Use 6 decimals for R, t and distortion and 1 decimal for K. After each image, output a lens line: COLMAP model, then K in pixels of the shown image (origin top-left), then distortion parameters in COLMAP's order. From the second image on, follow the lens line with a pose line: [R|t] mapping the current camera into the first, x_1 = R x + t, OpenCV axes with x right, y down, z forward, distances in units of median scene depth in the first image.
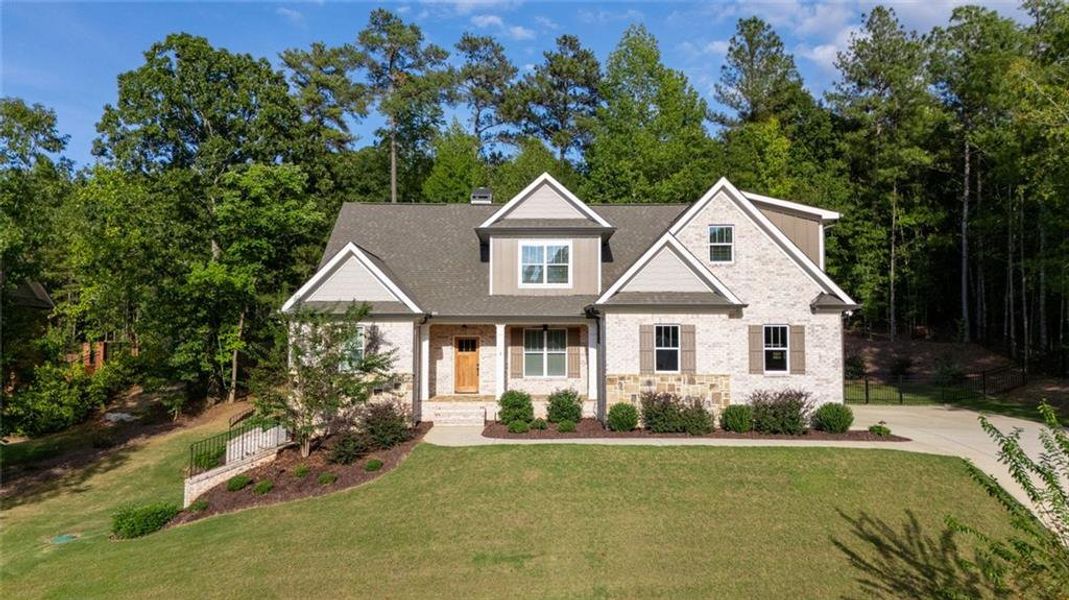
lens RADIAL K [[792.5, 0, 536.8], [0, 792.5, 296.6], [0, 0, 1]] dist [0.055271, -0.053933]
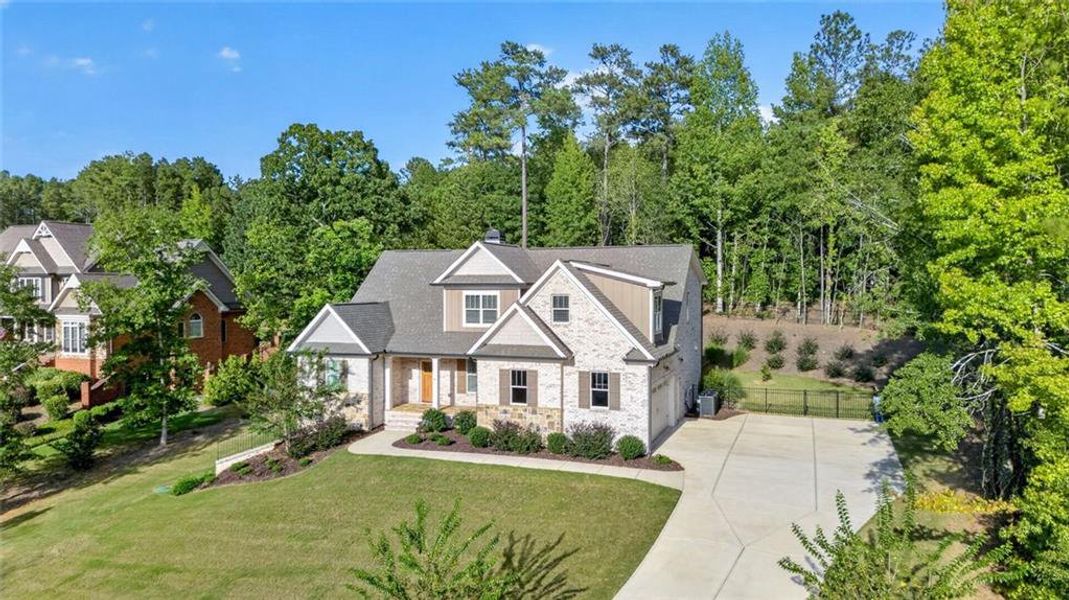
lens RADIAL K [[758.1, 0, 540.3], [0, 758.1, 291.4], [0, 0, 1]] dist [0.052695, -0.010093]
pose [[0.935990, 0.000728, -0.352026, 0.631531], [0.027055, 0.996891, 0.073998, -0.185380], [0.350986, -0.078786, 0.933060, -0.175586]]
